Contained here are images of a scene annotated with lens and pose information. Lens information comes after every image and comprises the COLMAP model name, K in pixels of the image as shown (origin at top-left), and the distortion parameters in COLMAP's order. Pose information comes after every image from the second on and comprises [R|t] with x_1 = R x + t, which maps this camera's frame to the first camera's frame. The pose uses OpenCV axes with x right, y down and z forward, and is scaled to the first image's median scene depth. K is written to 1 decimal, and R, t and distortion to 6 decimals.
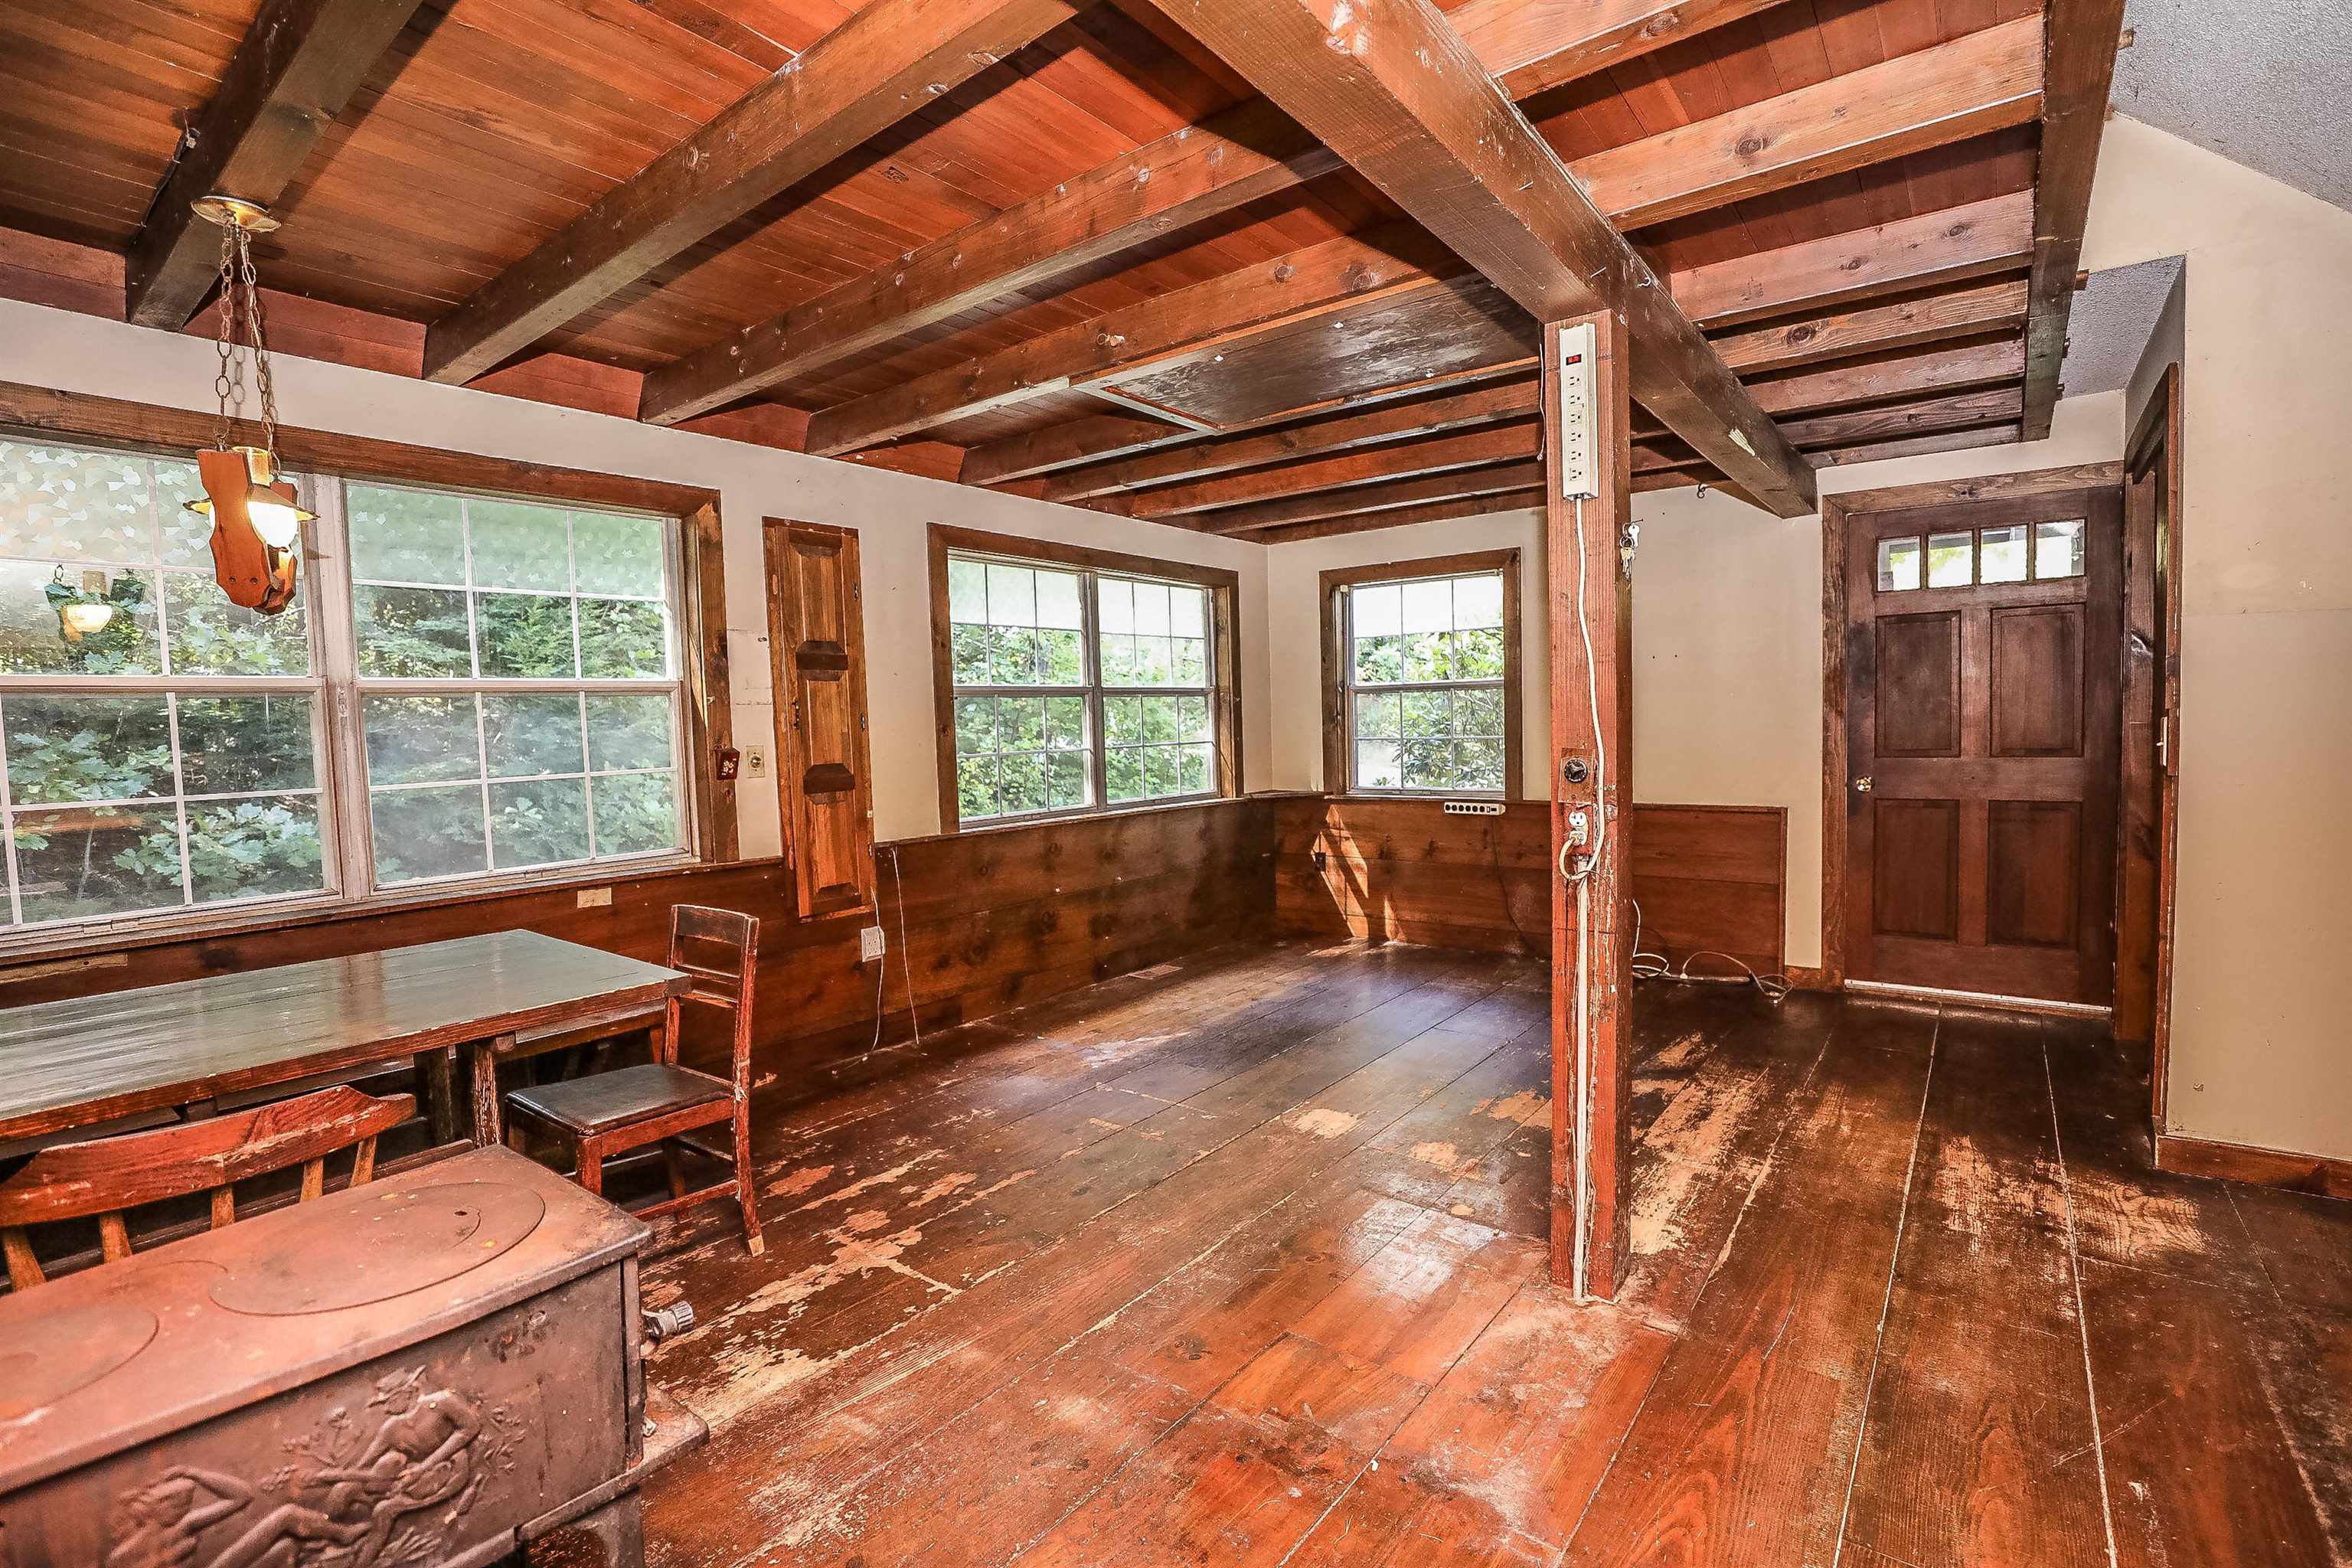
lens RADIAL K [[1065.6, 0, 1181.6], [0, 1065.6, 781.9], [0, 0, 1]] dist [-0.045841, 0.013737]
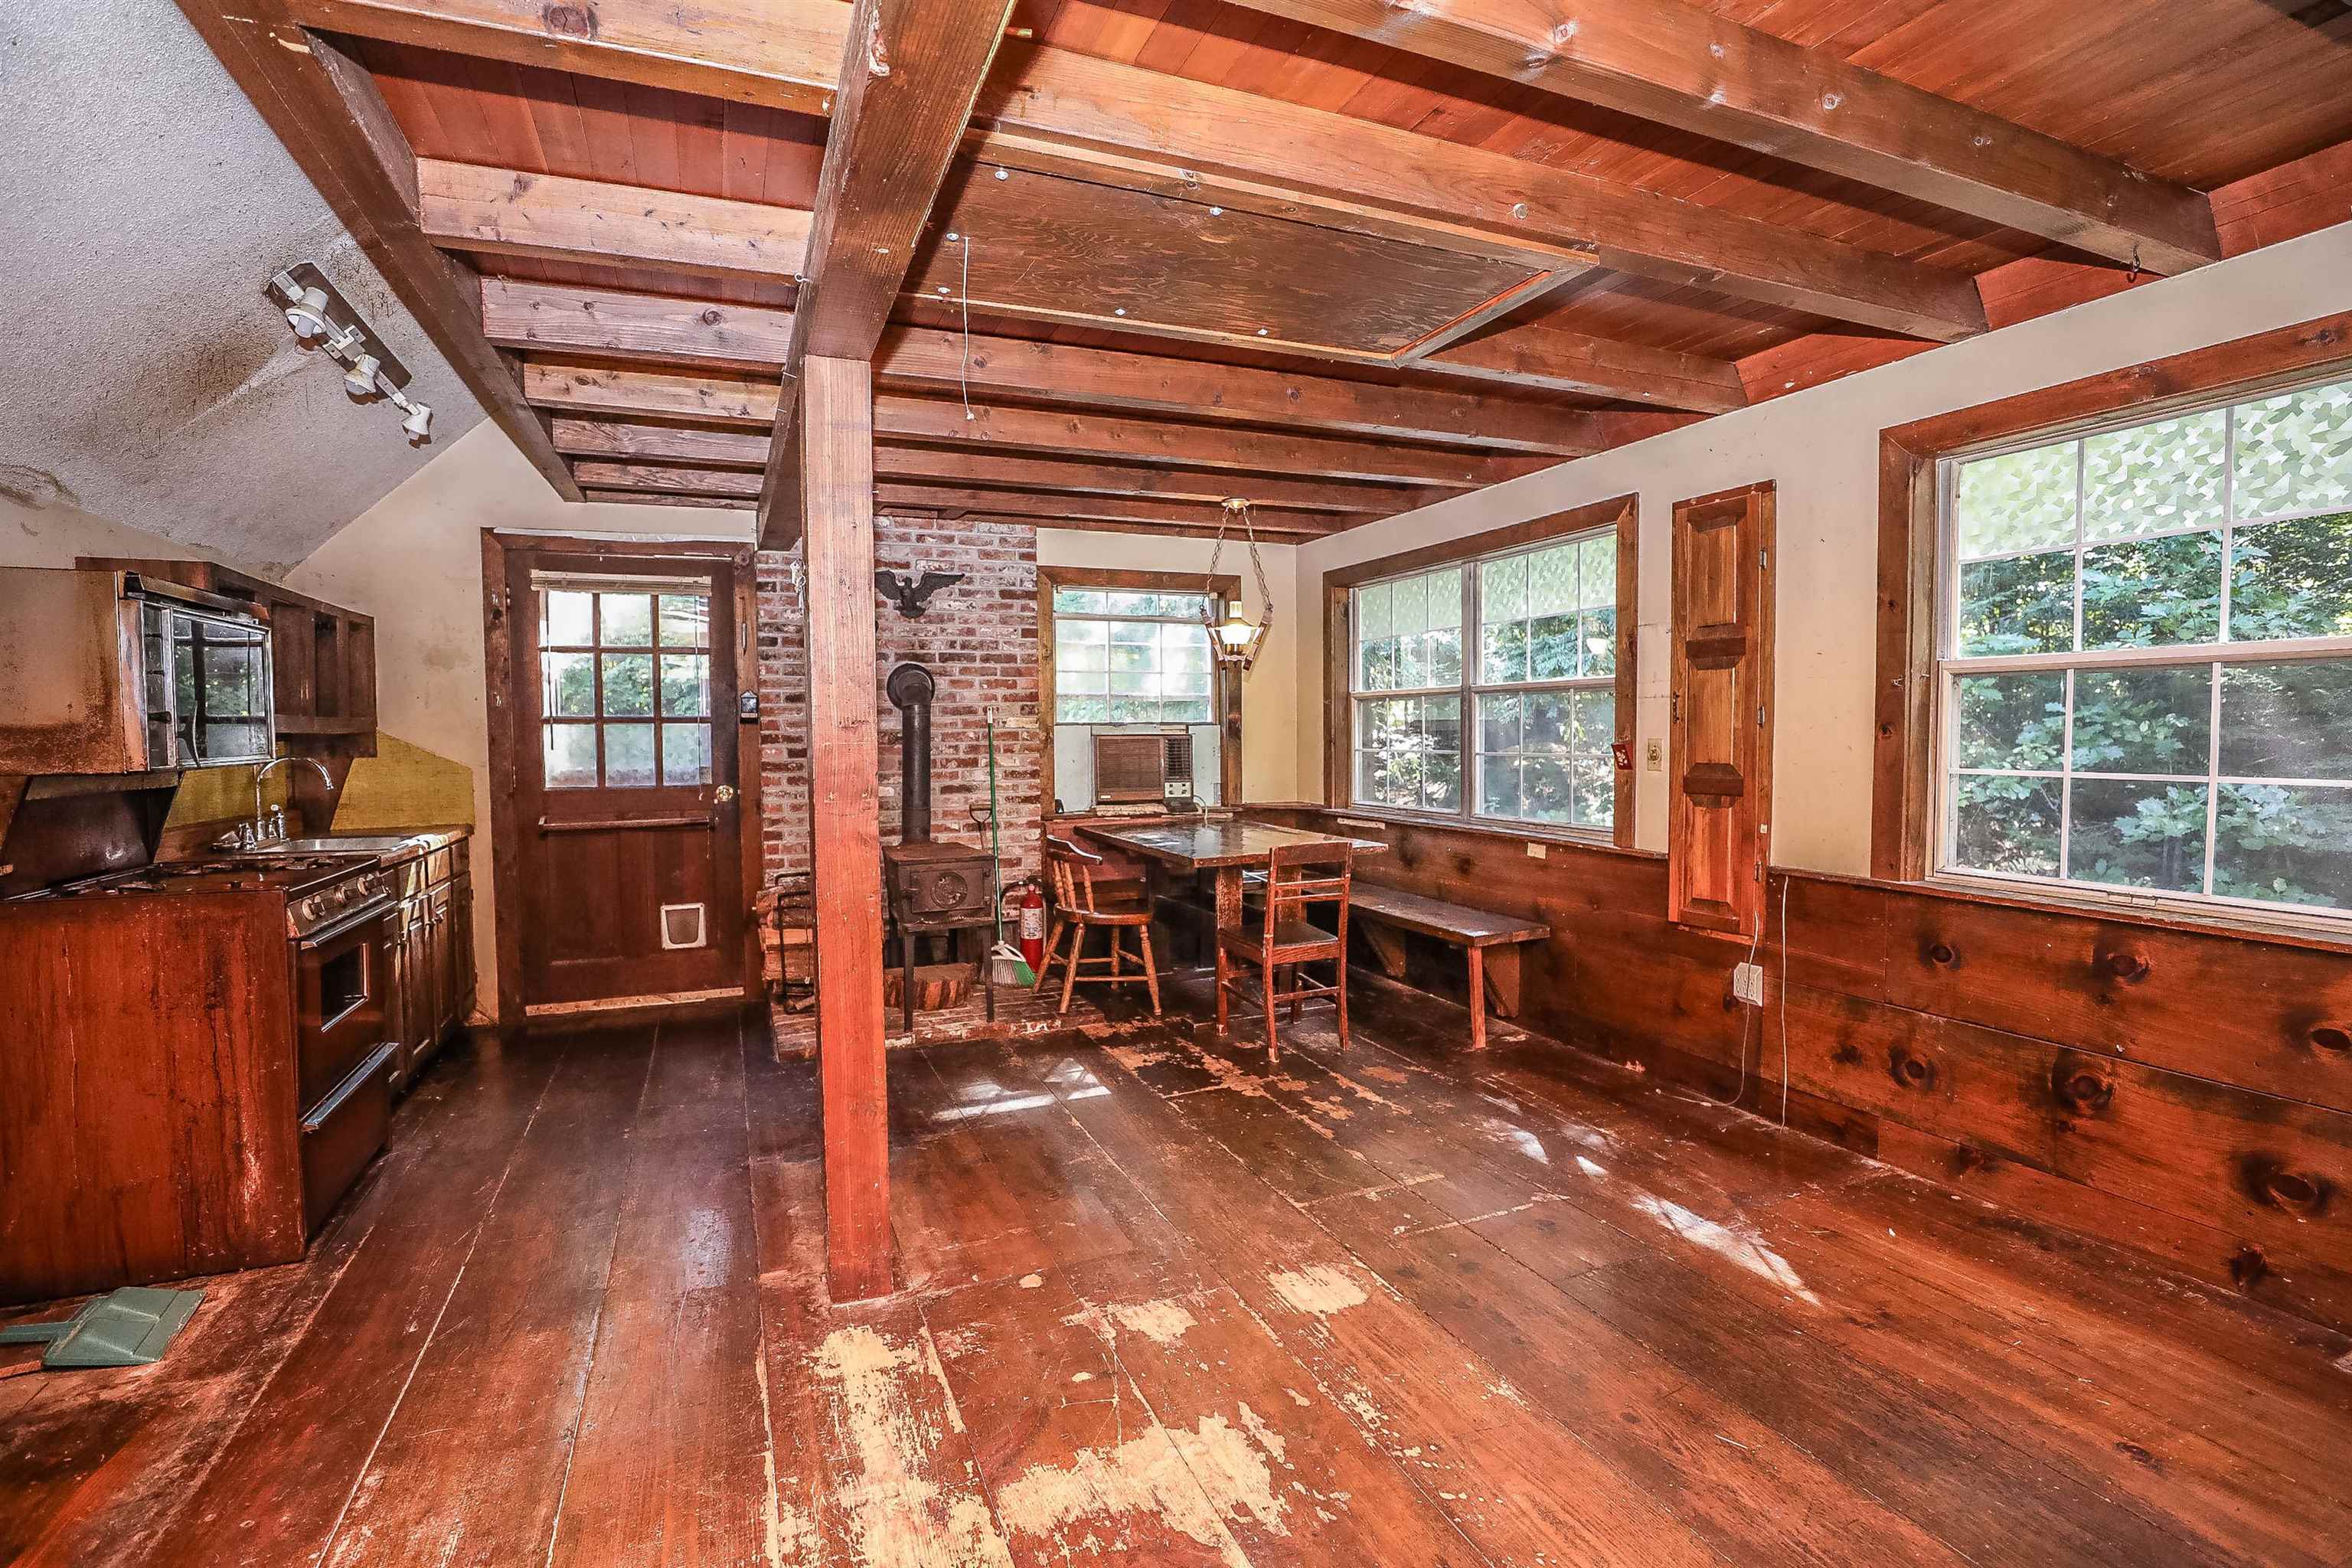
lens RADIAL K [[1084.0, 0, 1180.7], [0, 1084.0, 781.0], [0, 0, 1]] dist [-0.043988, 0.013461]
pose [[-0.483732, 0.076640, -0.871854, 0.772799], [-0.027009, 0.994377, 0.102395, -0.095239], [0.874799, 0.073080, -0.478942, 1.206826]]
